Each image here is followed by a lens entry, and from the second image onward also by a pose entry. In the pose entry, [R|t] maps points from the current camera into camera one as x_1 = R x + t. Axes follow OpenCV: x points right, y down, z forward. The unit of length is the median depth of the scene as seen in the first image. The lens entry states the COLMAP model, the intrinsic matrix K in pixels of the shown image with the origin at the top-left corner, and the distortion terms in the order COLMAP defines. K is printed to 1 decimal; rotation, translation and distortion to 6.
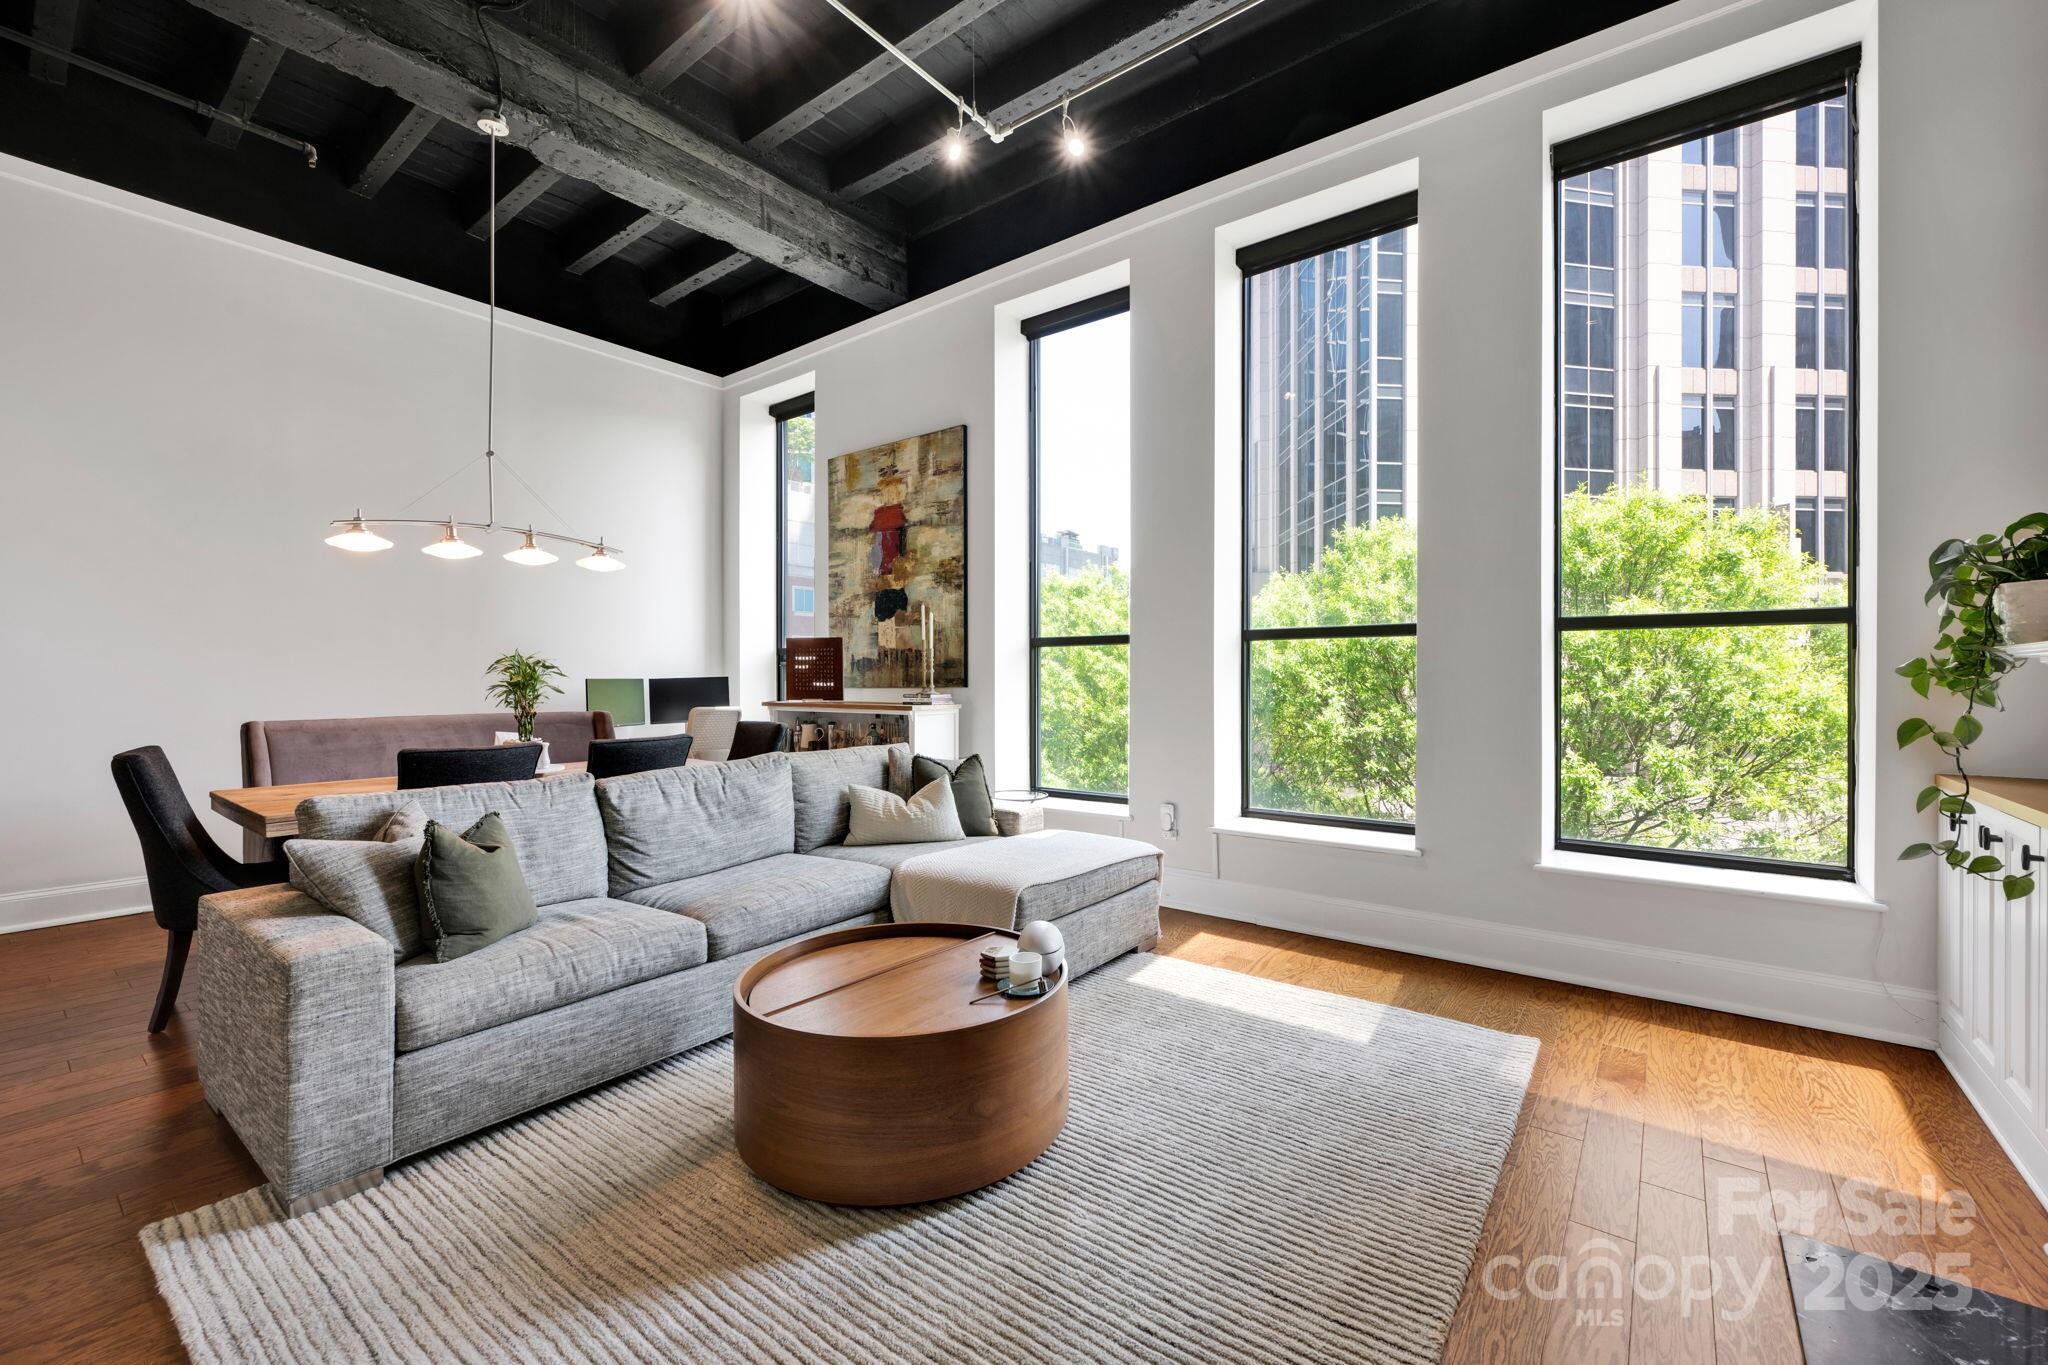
lens RADIAL K [[833.1, 0, 1025.4], [0, 833.1, 674.9], [0, 0, 1]] dist [-0.001064, -0.000312]
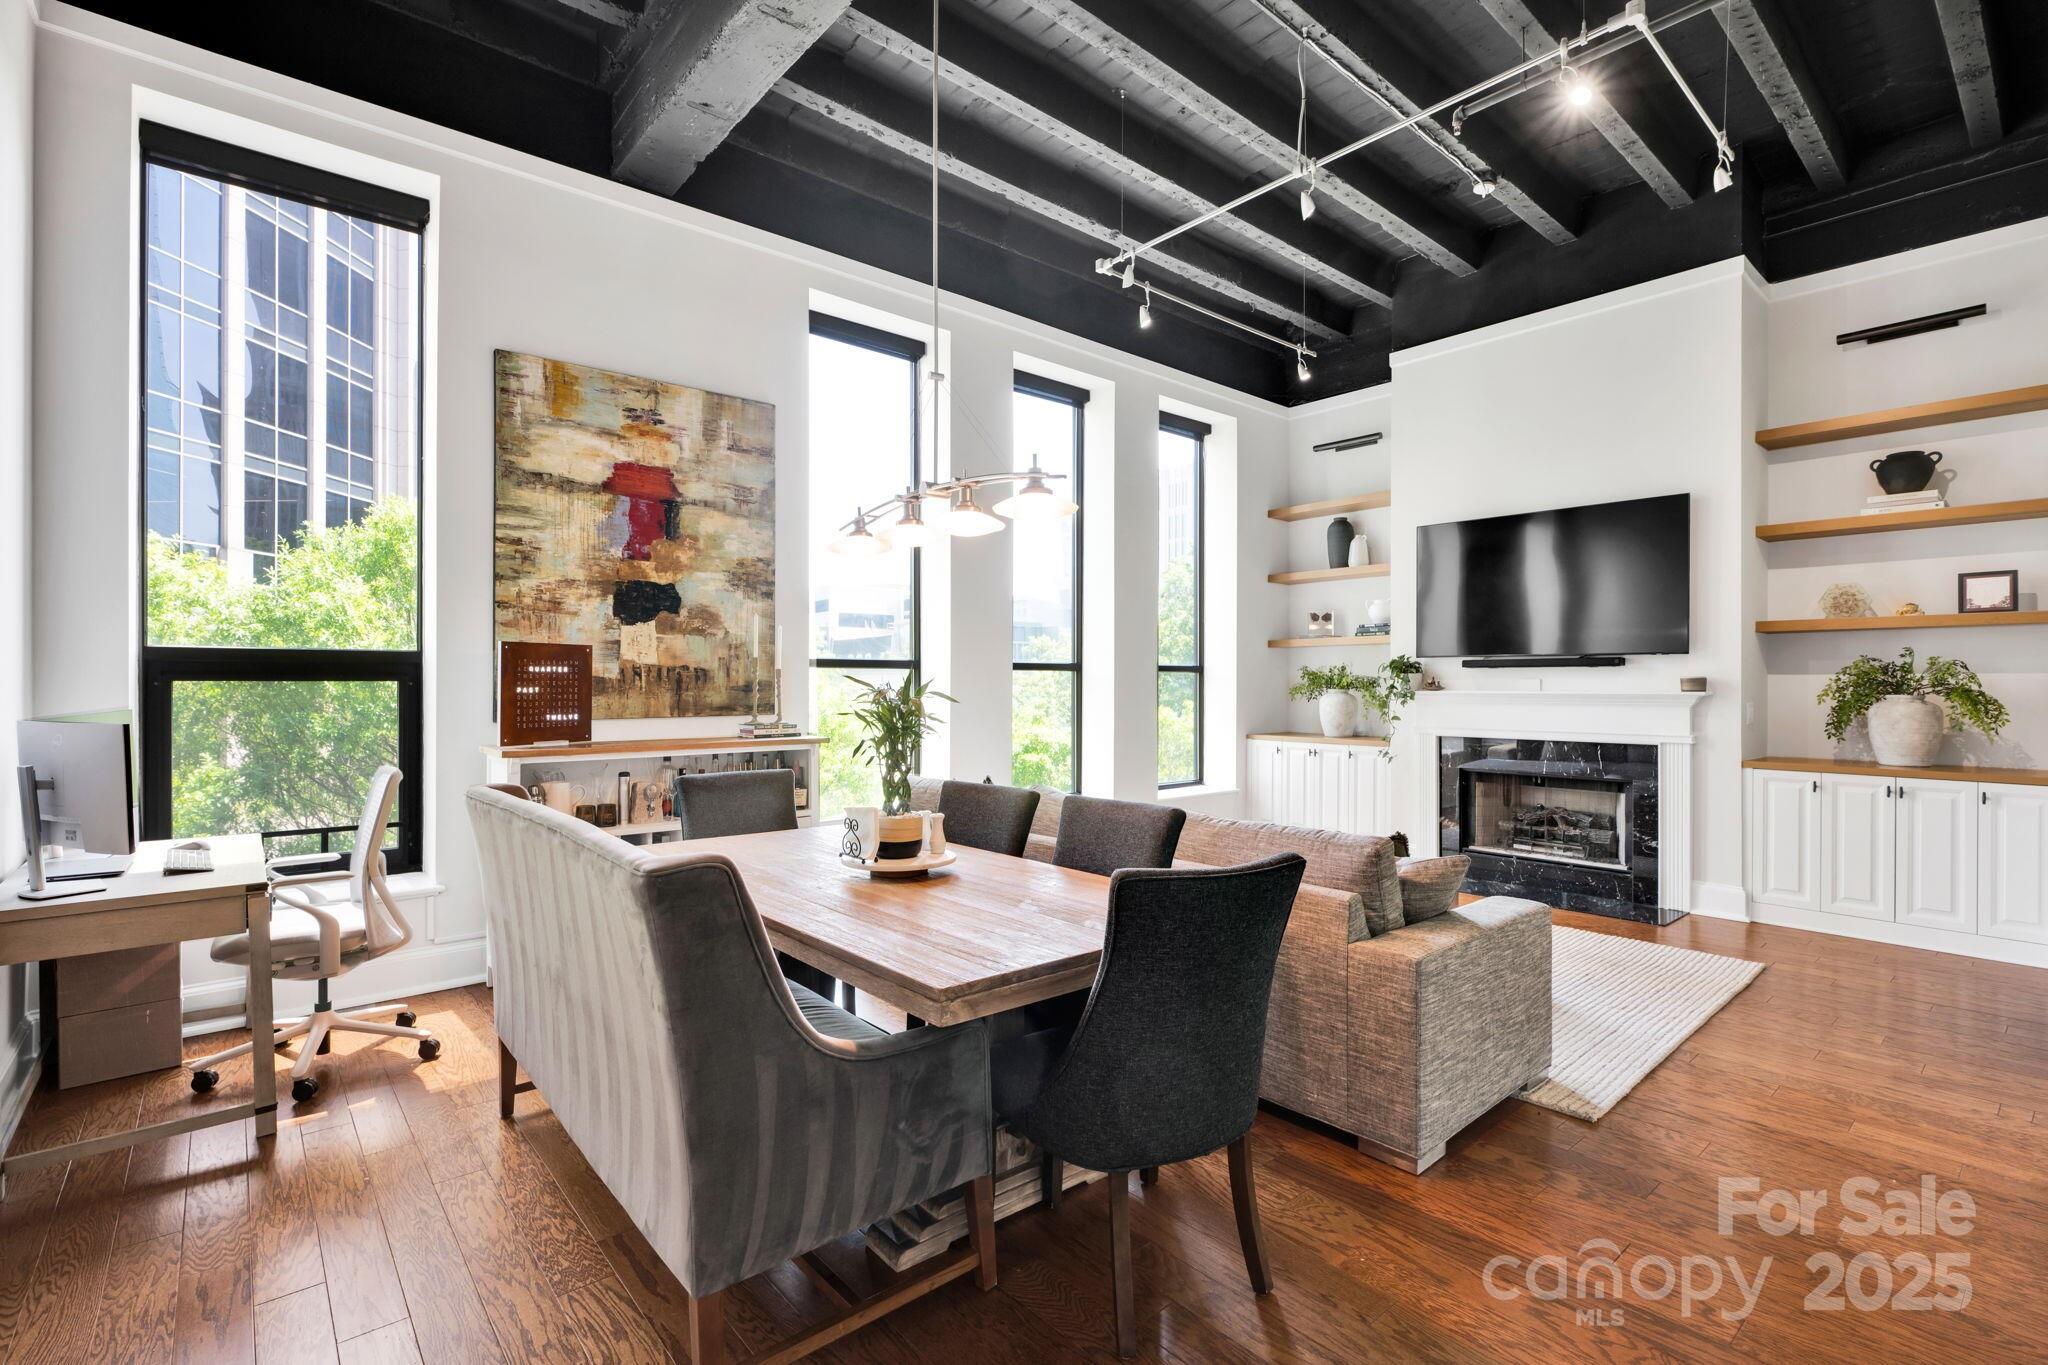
lens RADIAL K [[938.3, 0, 1033.9], [0, 938.3, 685.9], [0, 0, 1]] dist [0.002725, -0.000173]
pose [[0.209447, 0.003473, 0.977814, -0.882859], [-0.000783, 0.999994, -0.003384, -0.010391], [-0.977820, -0.000057, 0.209449, 0.503301]]
